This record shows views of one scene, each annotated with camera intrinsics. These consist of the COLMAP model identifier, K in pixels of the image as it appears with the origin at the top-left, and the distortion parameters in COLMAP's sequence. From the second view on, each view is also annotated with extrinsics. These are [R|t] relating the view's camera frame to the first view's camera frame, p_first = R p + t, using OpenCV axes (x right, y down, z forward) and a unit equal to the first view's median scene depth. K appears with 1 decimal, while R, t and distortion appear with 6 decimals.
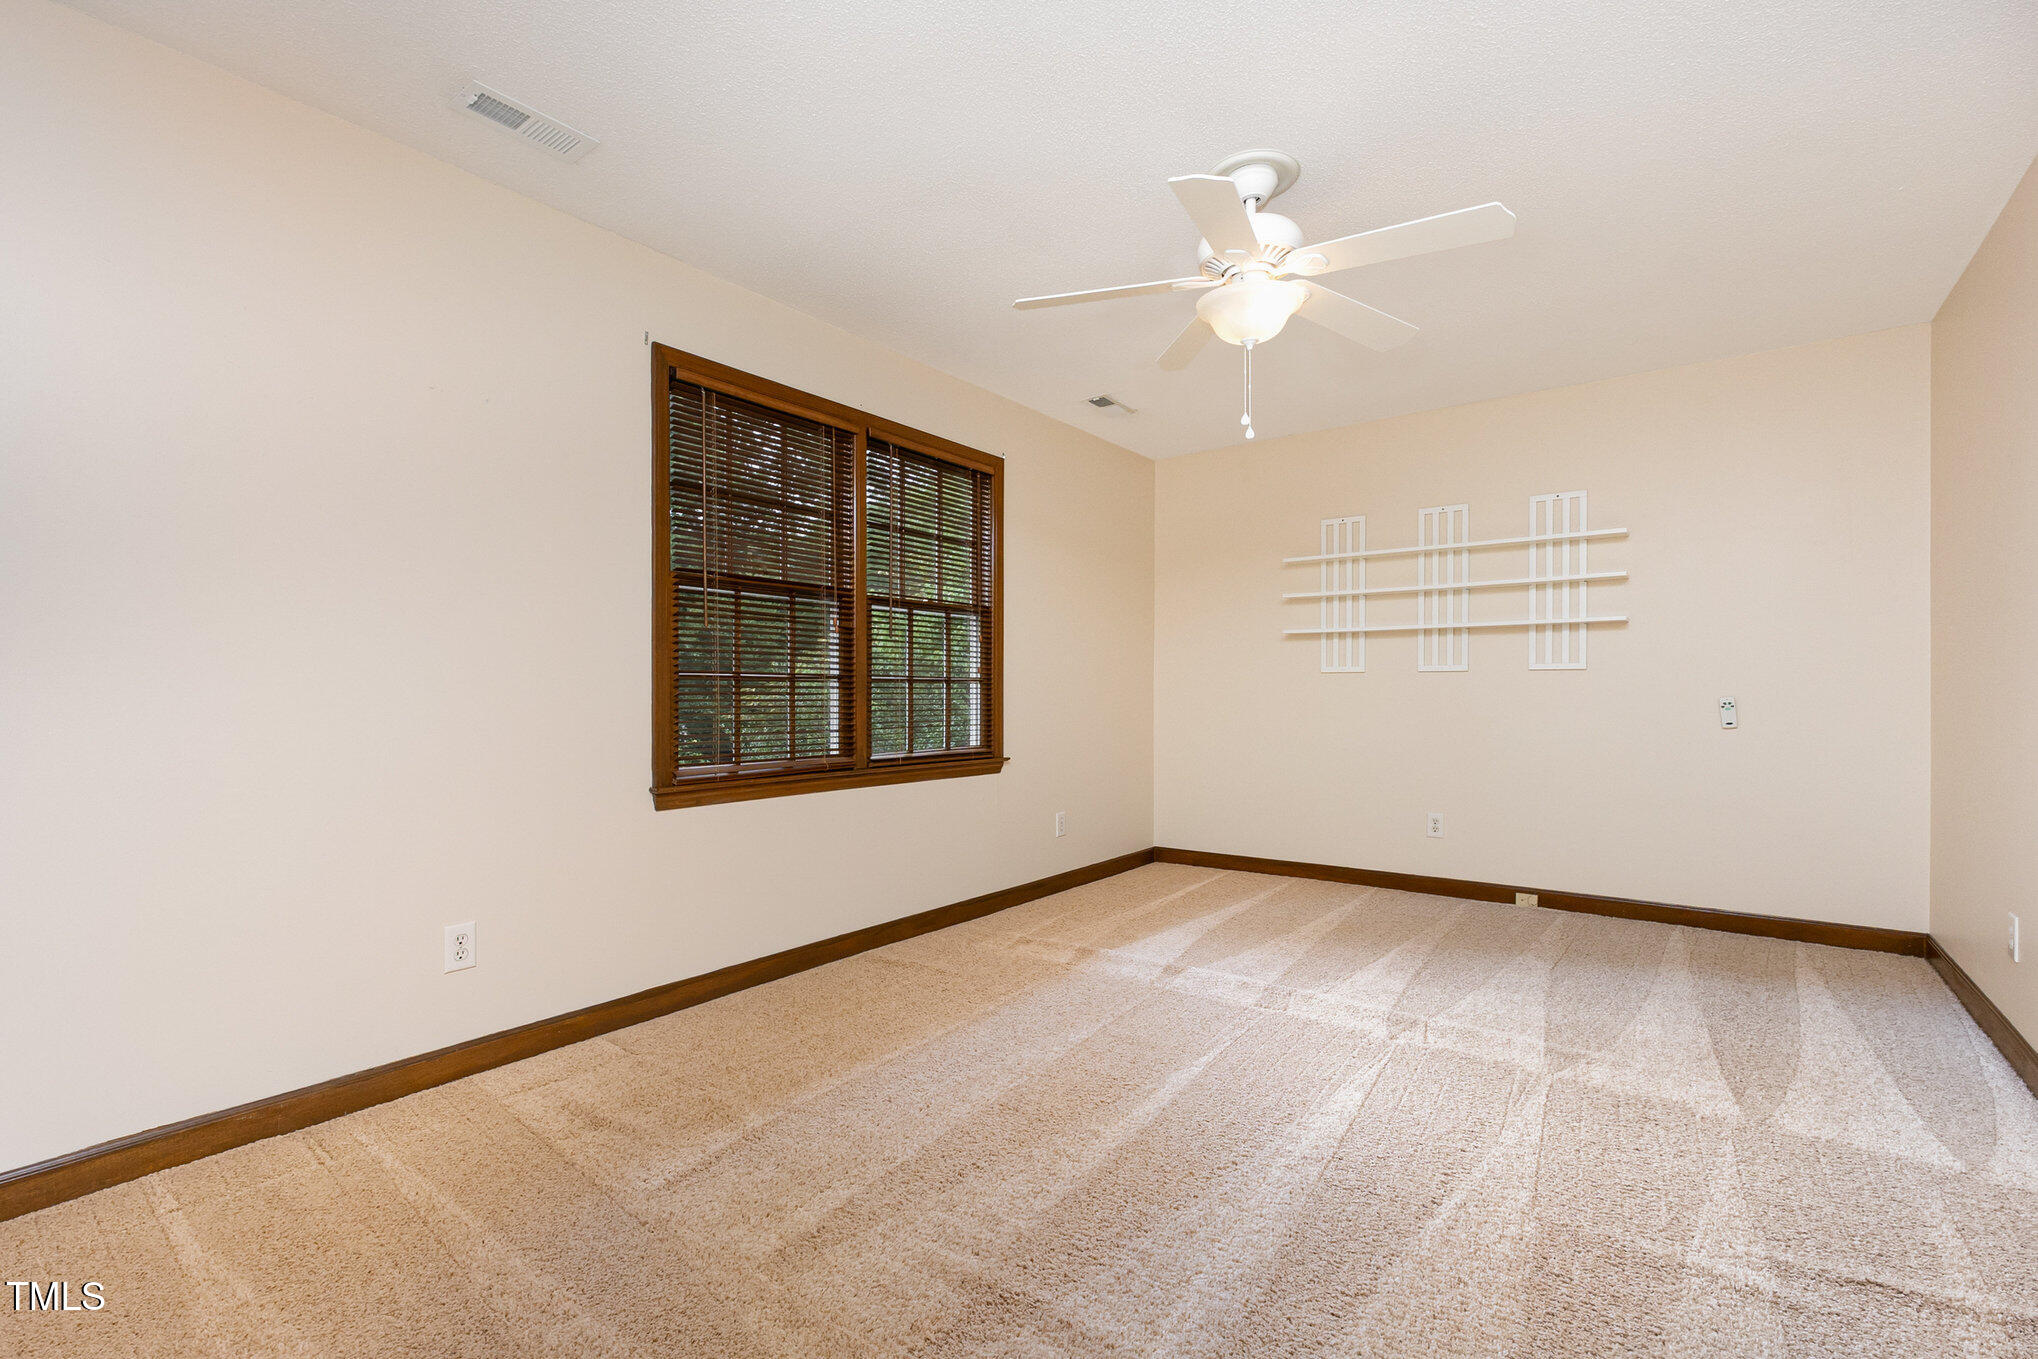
lens RADIAL K [[900.1, 0, 1015.4], [0, 900.1, 688.7], [0, 0, 1]] dist [0.002076, 0.000187]
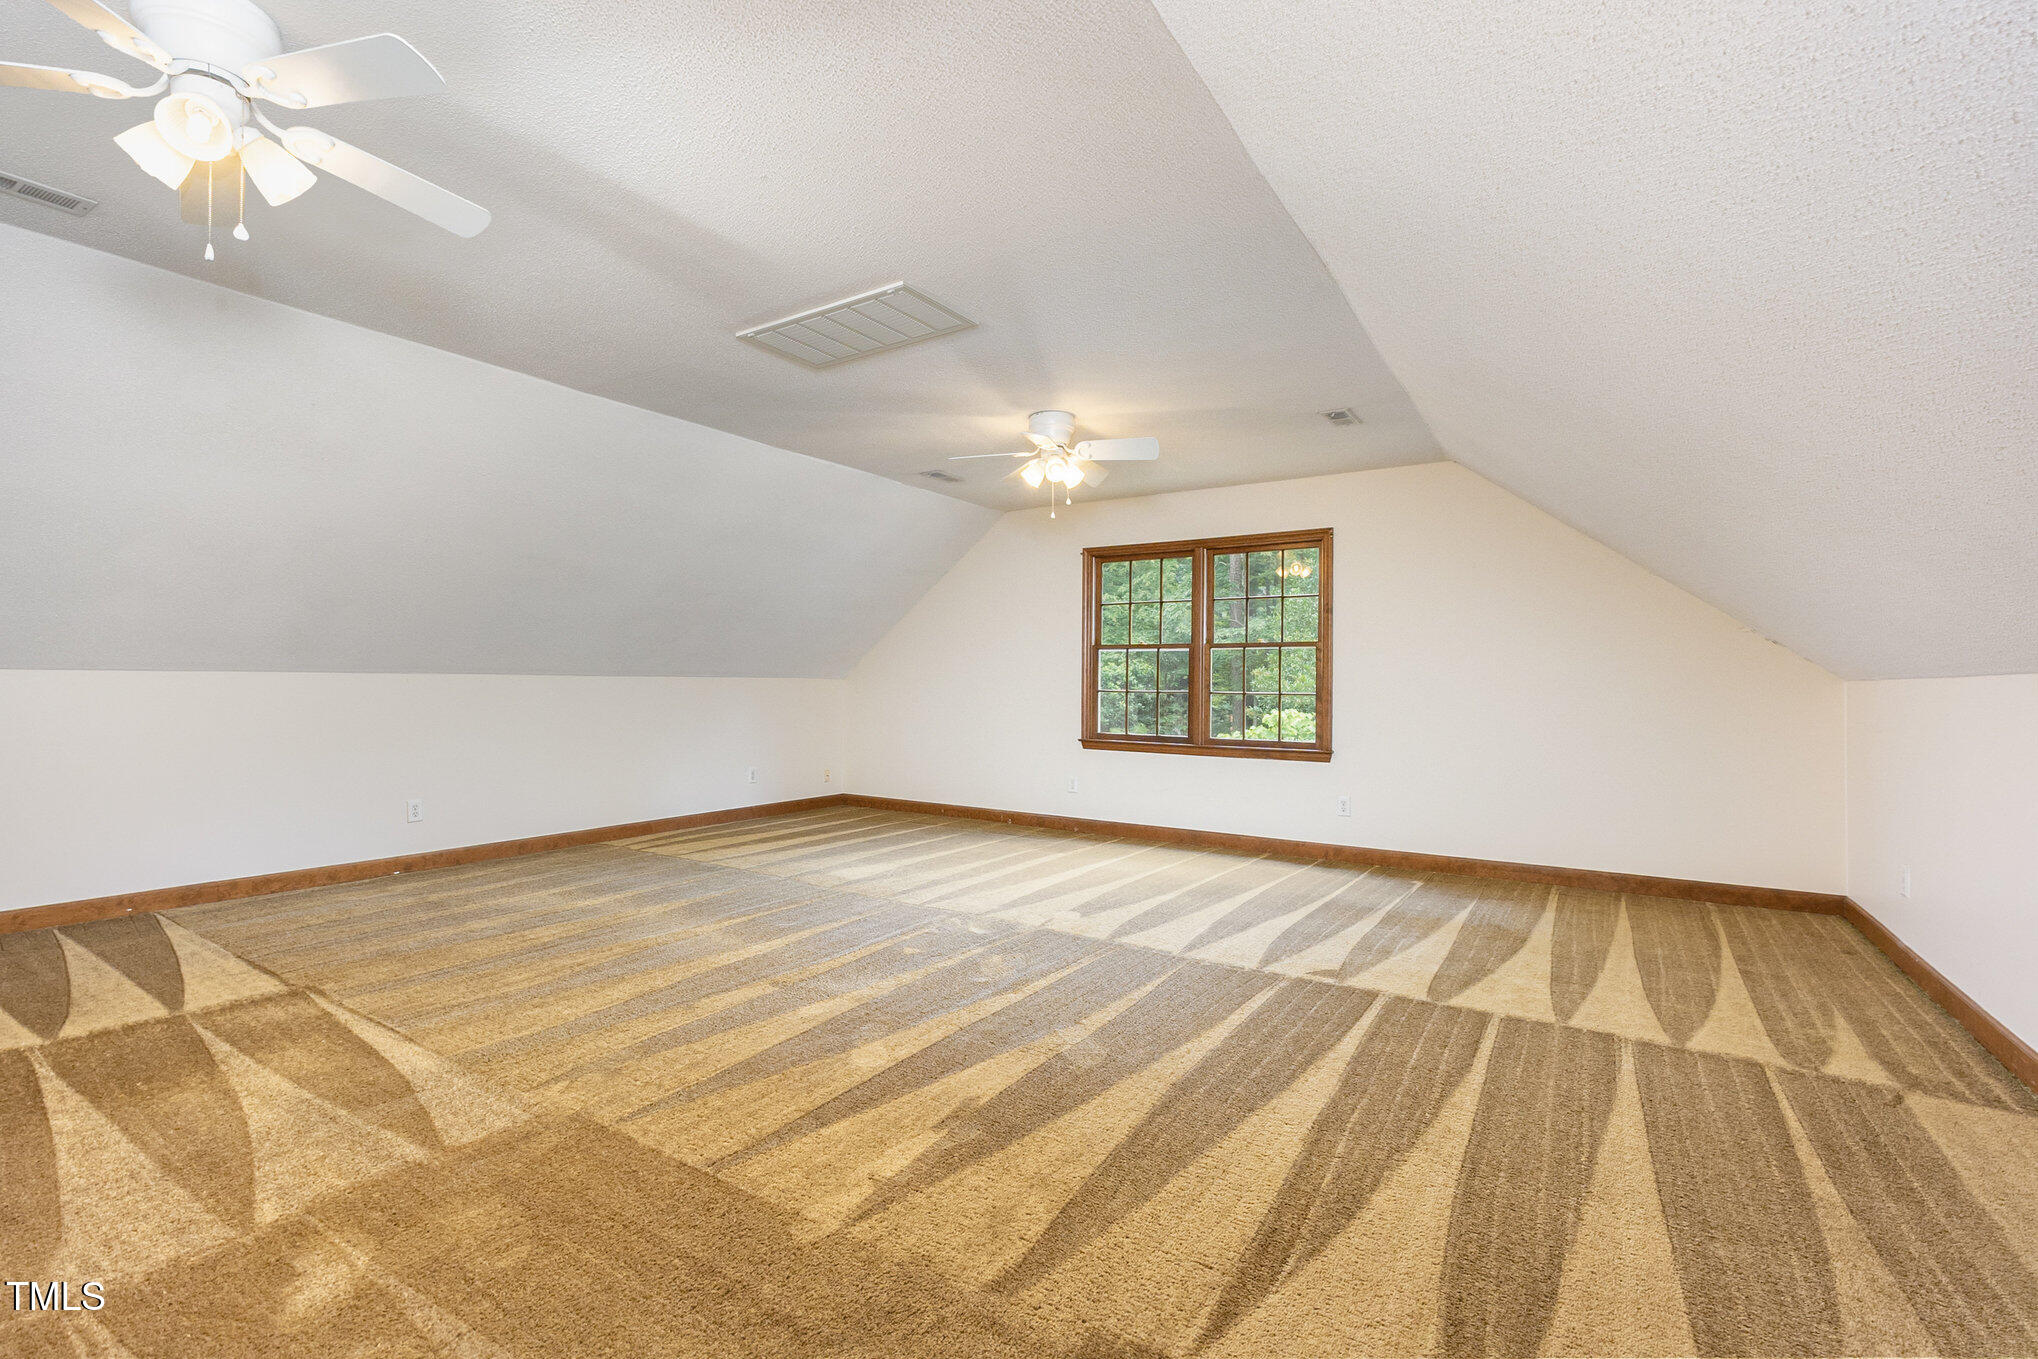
lens RADIAL K [[900.1, 0, 1015.4], [0, 900.1, 688.7], [0, 0, 1]] dist [0.002076, 0.000187]
pose [[0.066528, 0.002796, -0.997781, 1.324921], [-0.007619, 0.999968, 0.002294, -0.018428], [0.997755, 0.007450, 0.066547, 0.464233]]
